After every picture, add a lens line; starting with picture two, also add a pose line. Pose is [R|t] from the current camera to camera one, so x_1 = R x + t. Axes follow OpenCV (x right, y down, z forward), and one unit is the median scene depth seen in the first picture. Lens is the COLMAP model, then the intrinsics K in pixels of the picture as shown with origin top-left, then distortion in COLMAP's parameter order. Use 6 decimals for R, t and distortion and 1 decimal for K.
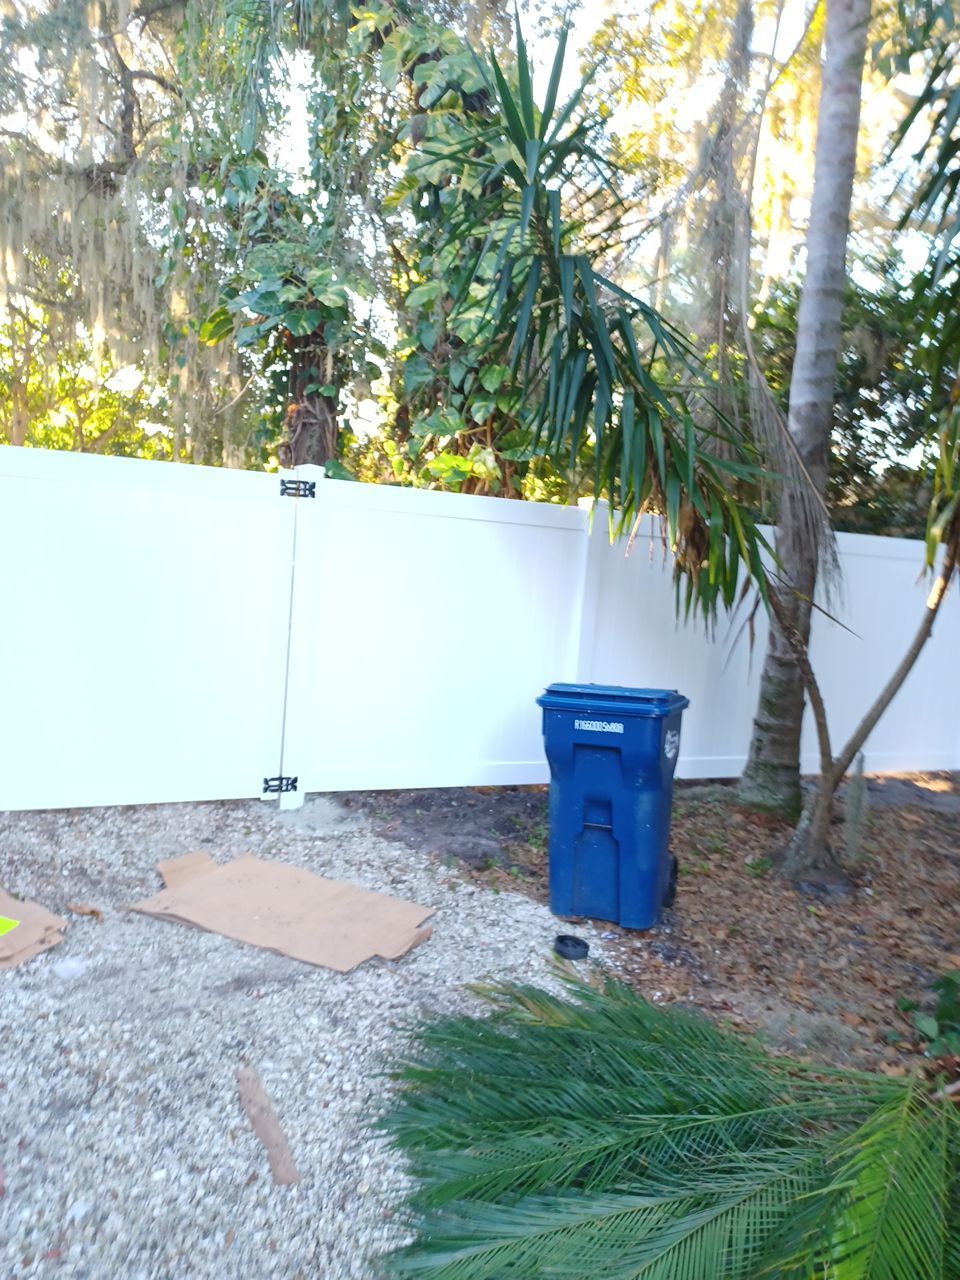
lens RADIAL K [[911.7, 0, 483.9], [0, 911.7, 641.7], [0, 0, 1]] dist [0.028135, -0.003664]
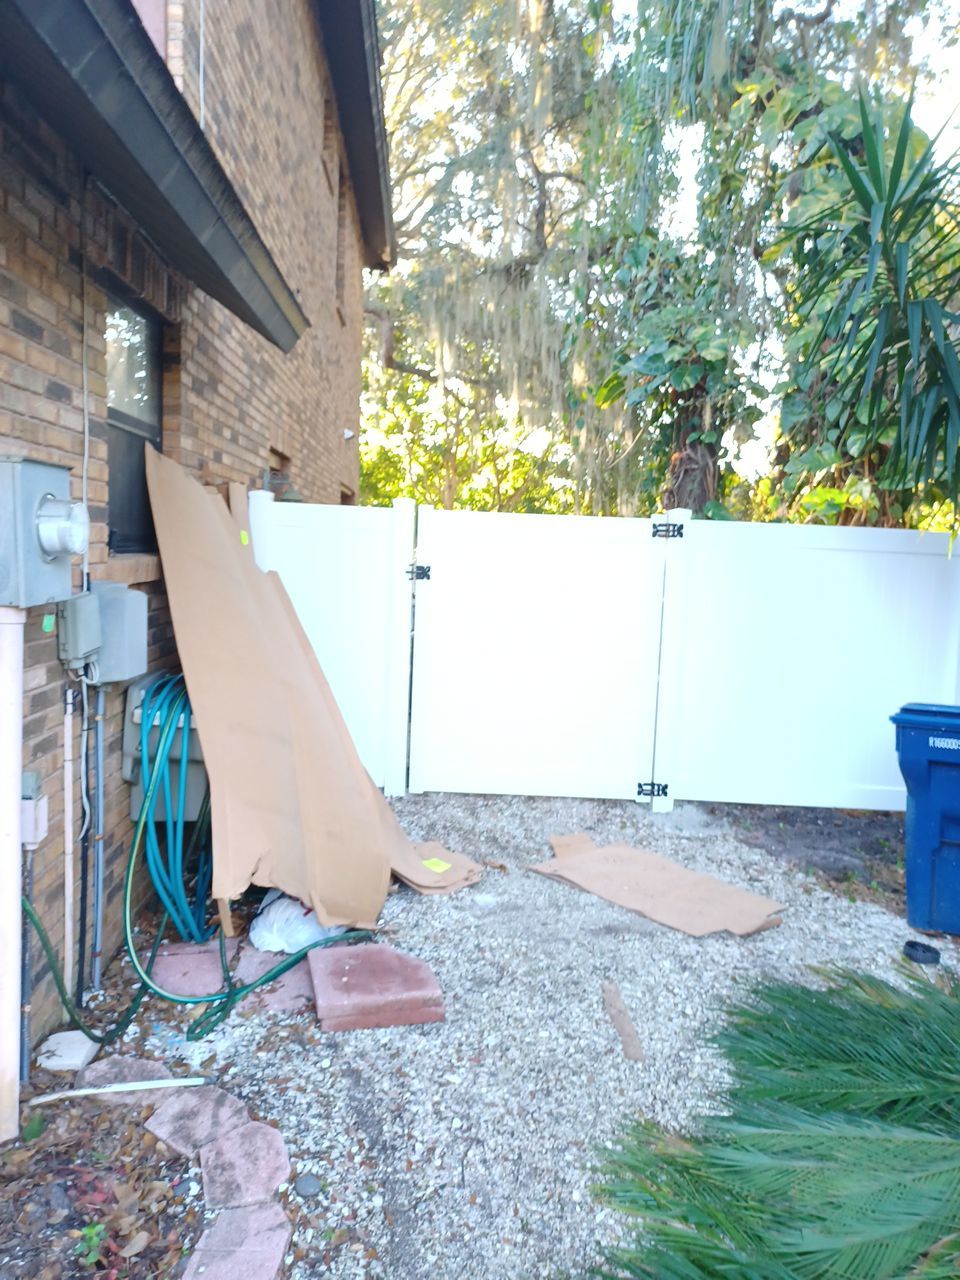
lens RADIAL K [[911.7, 0, 483.9], [0, 911.7, 641.7], [0, 0, 1]] dist [0.028135, -0.003664]
pose [[0.910041, -0.005958, -0.414475, 0.062260], [-0.012598, 0.999037, -0.042022, 0.024028], [0.414326, 0.043463, 0.909090, -0.138966]]
